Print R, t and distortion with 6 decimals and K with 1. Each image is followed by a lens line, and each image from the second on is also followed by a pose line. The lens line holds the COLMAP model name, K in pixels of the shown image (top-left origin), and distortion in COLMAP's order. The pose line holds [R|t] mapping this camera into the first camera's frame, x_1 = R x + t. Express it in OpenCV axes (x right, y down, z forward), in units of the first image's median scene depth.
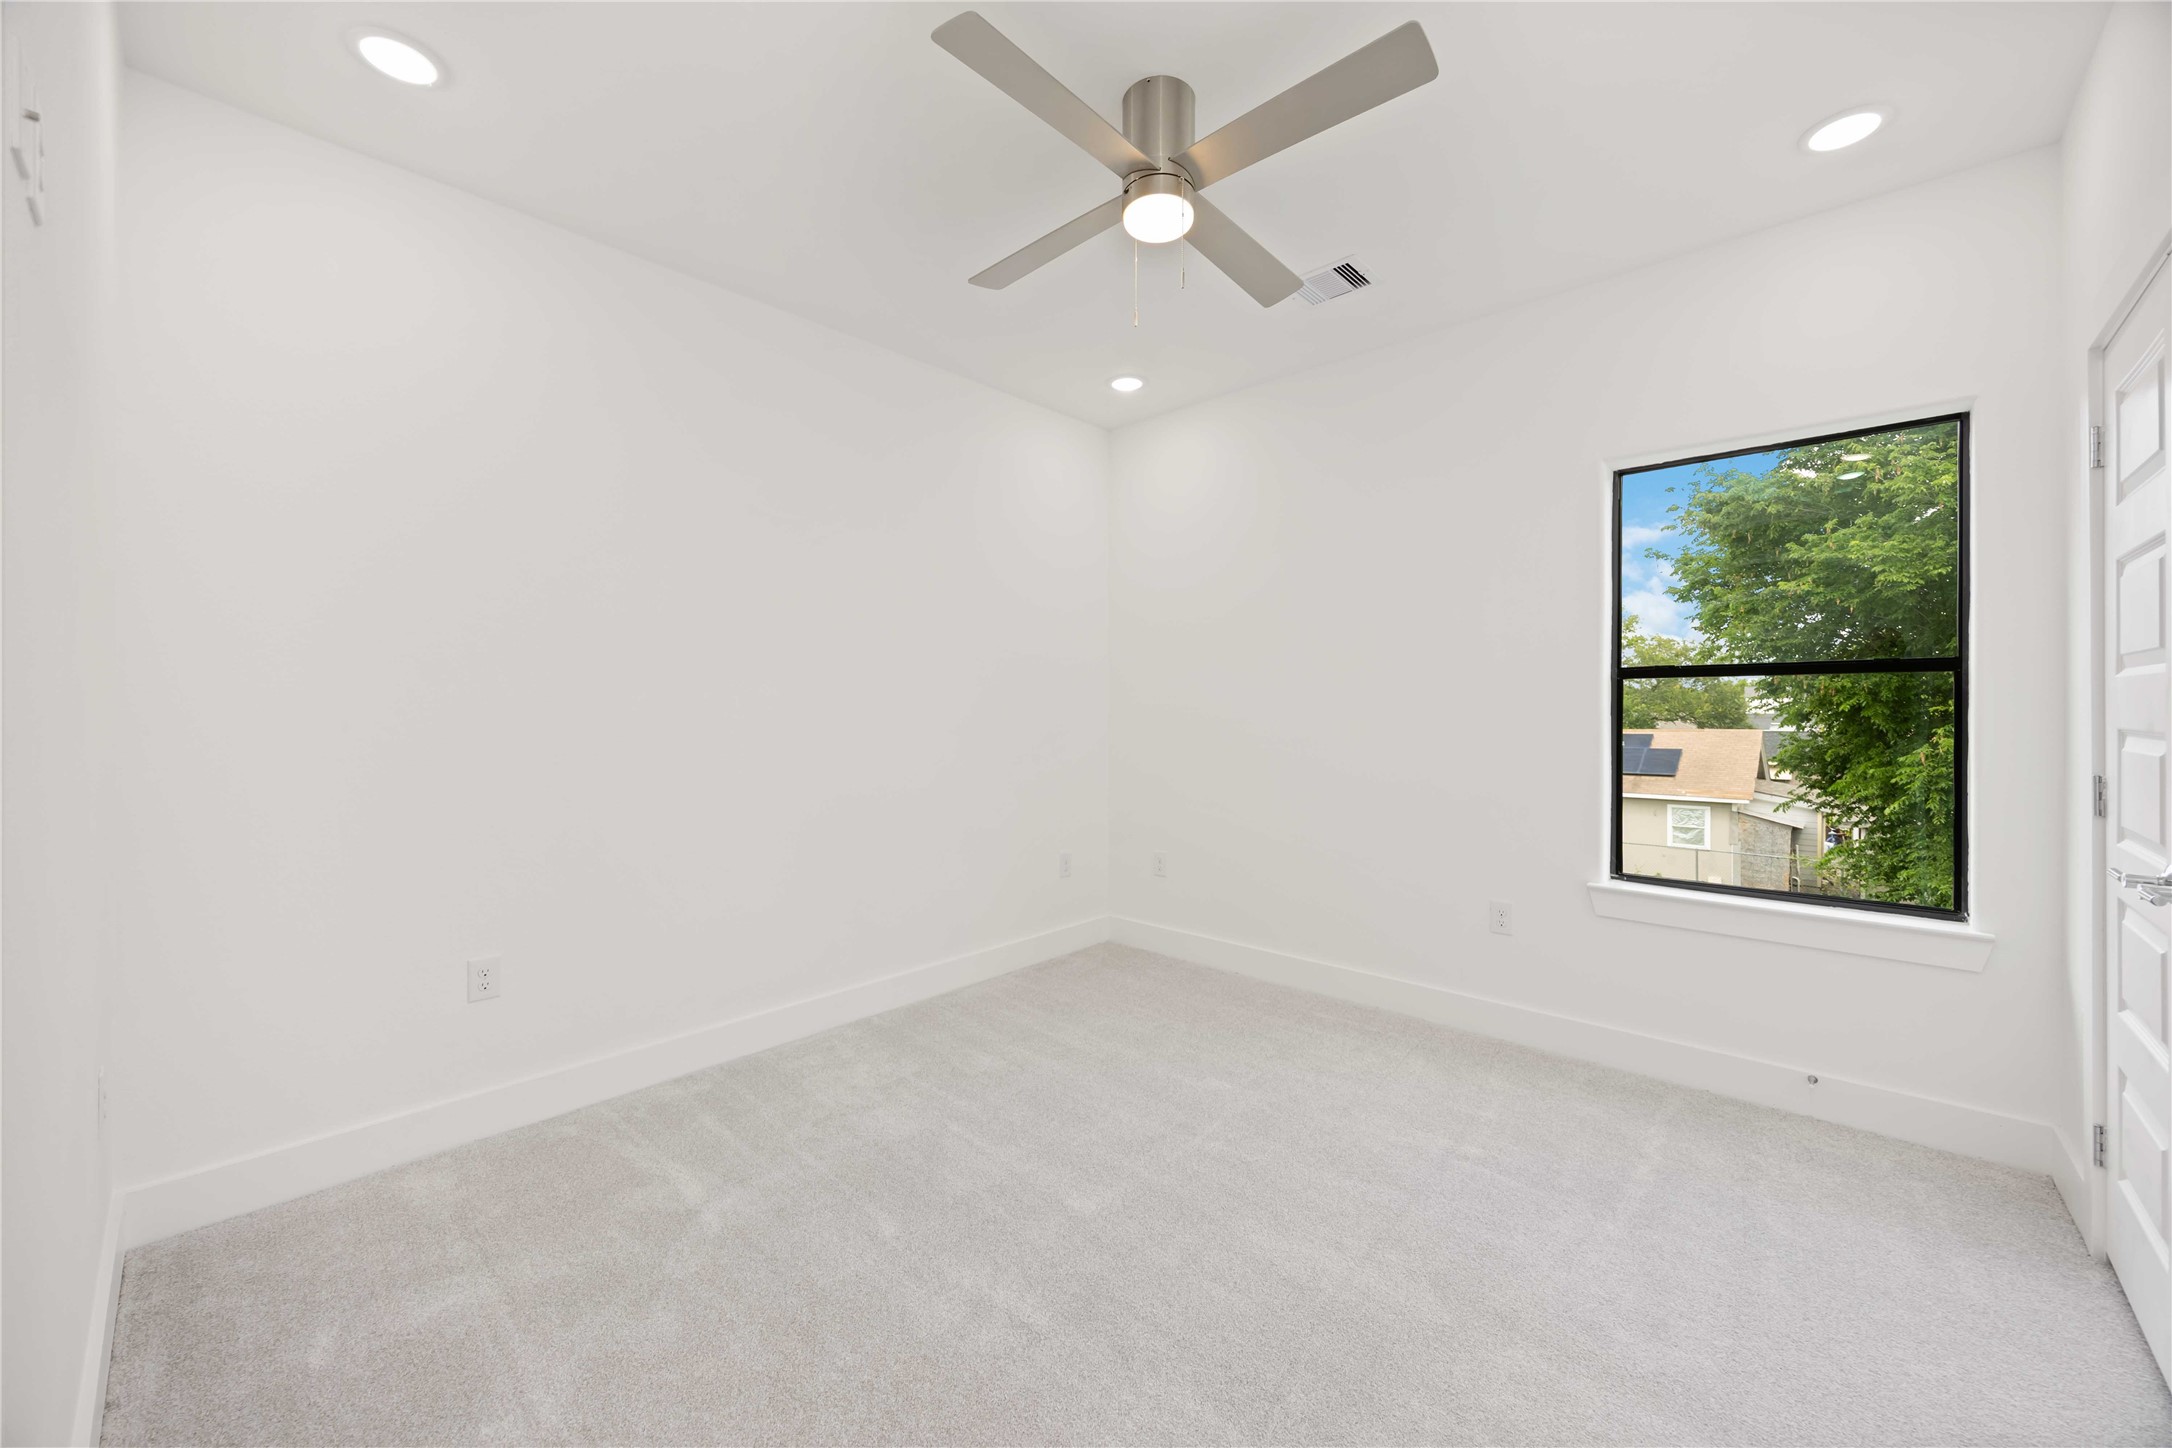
lens RADIAL K [[831.3, 0, 1100.4], [0, 831.3, 703.3], [0, 0, 1]] dist [0.002024, 0.000598]
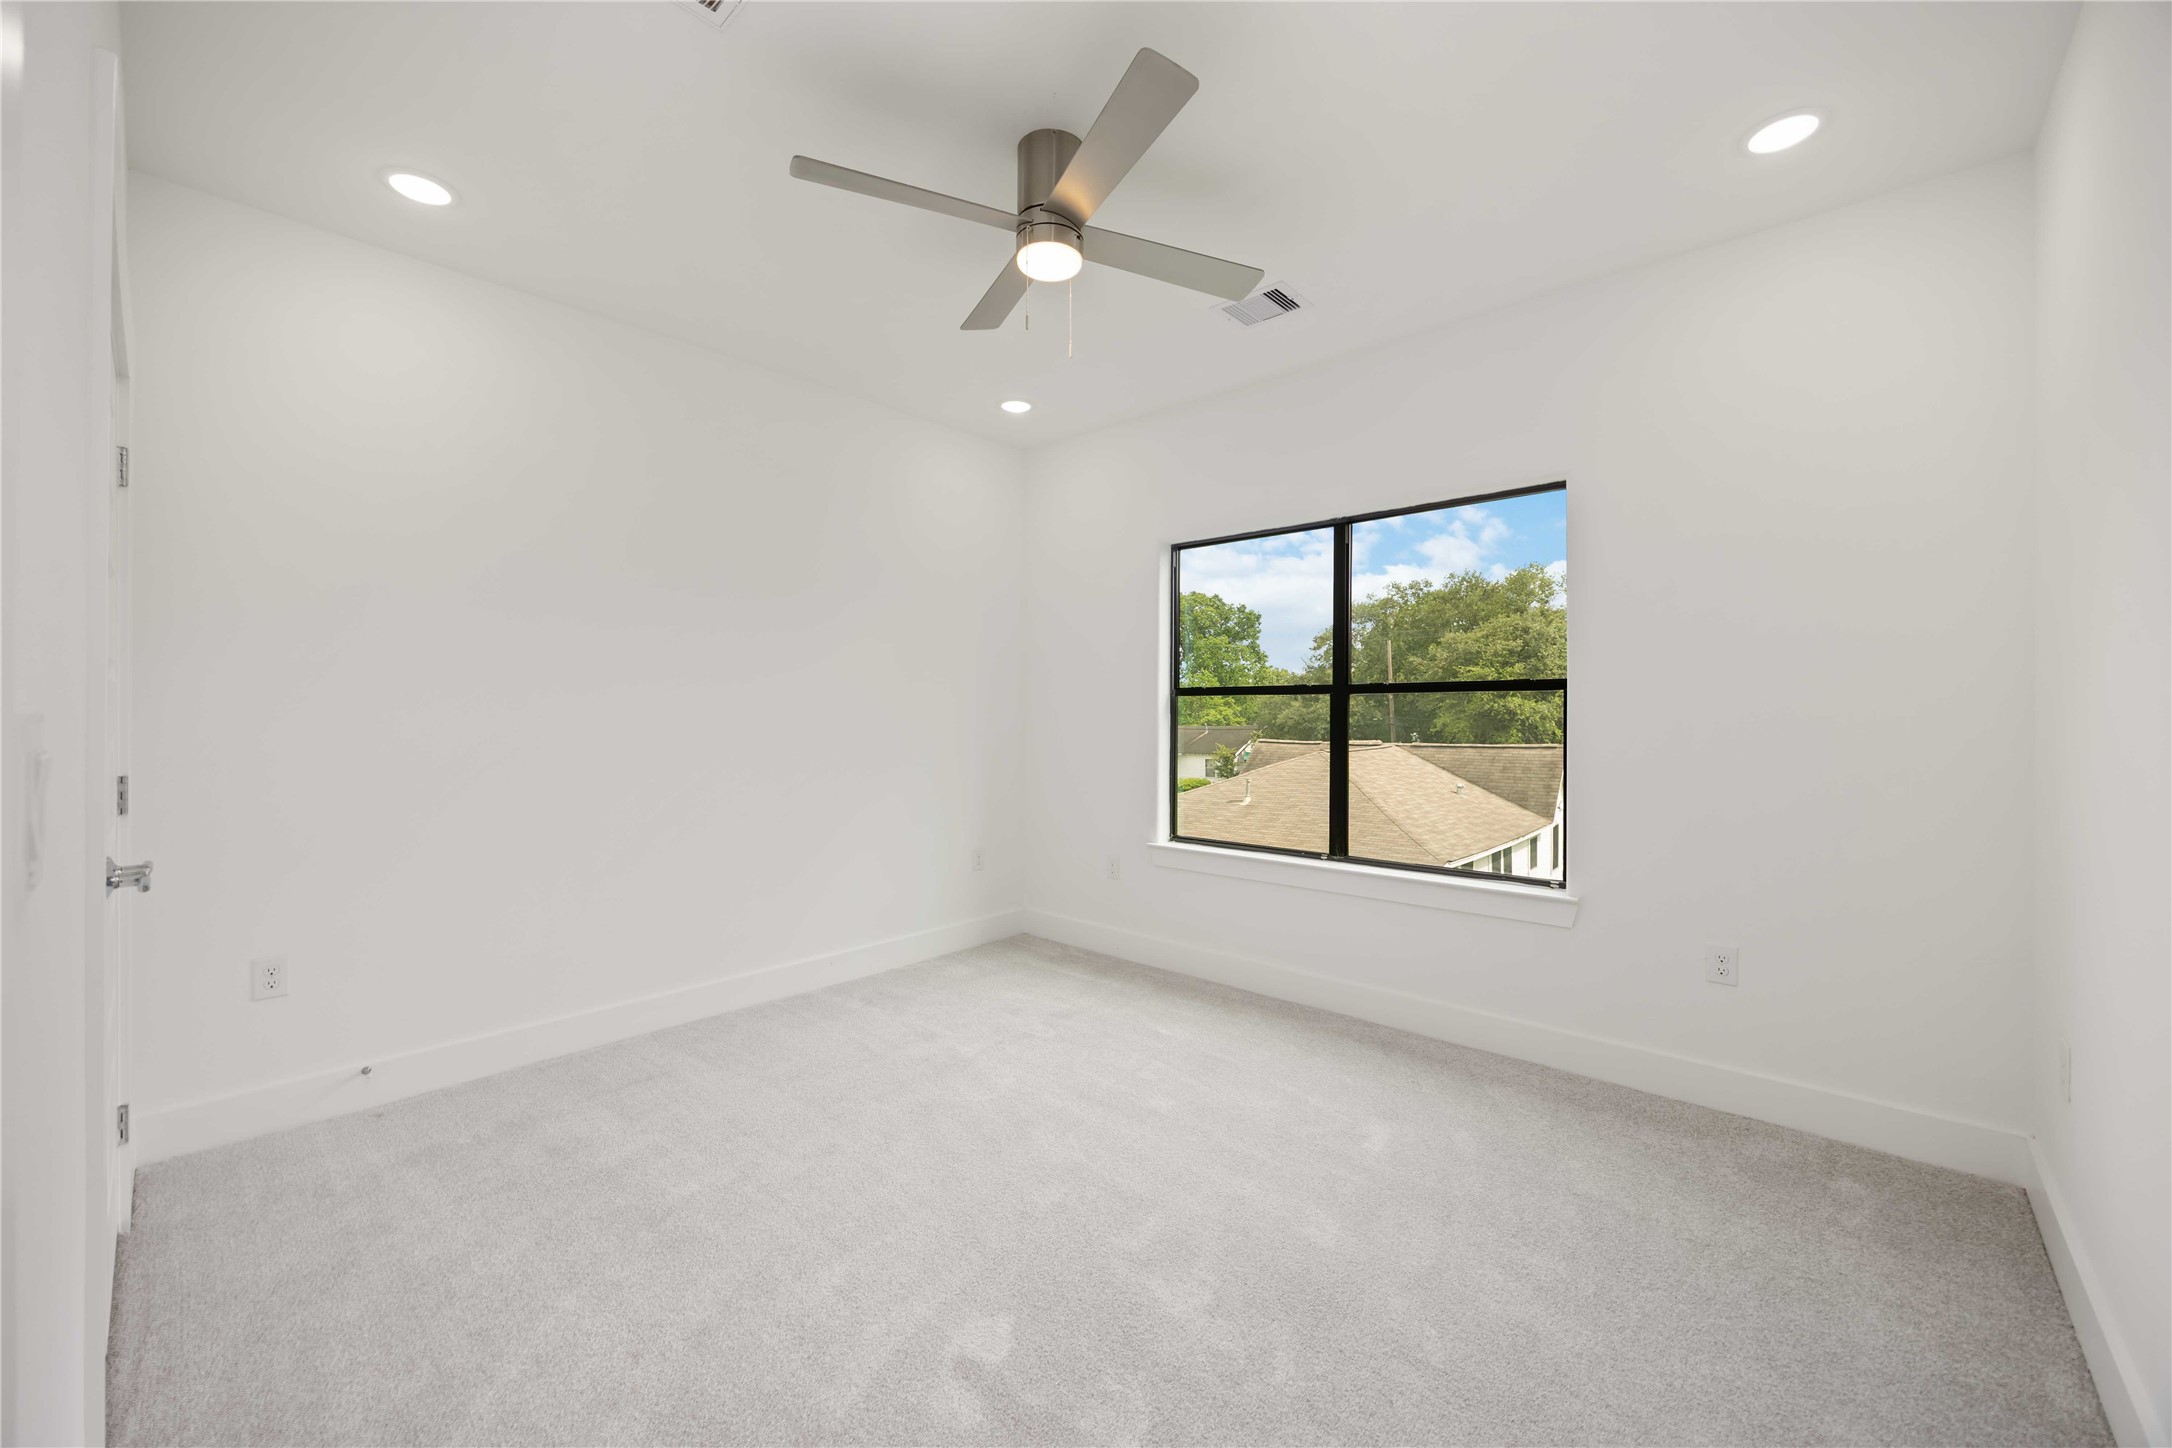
lens RADIAL K [[831.3, 0, 1072.6], [0, 831.3, 743.5], [0, 0, 1]] dist [0.002024, 0.000598]
pose [[0.999992, -0.003611, -0.001977, 0.209843], [0.003667, 0.999563, 0.029318, 0.003588], [0.001870, -0.029325, 0.999568, -0.176922]]
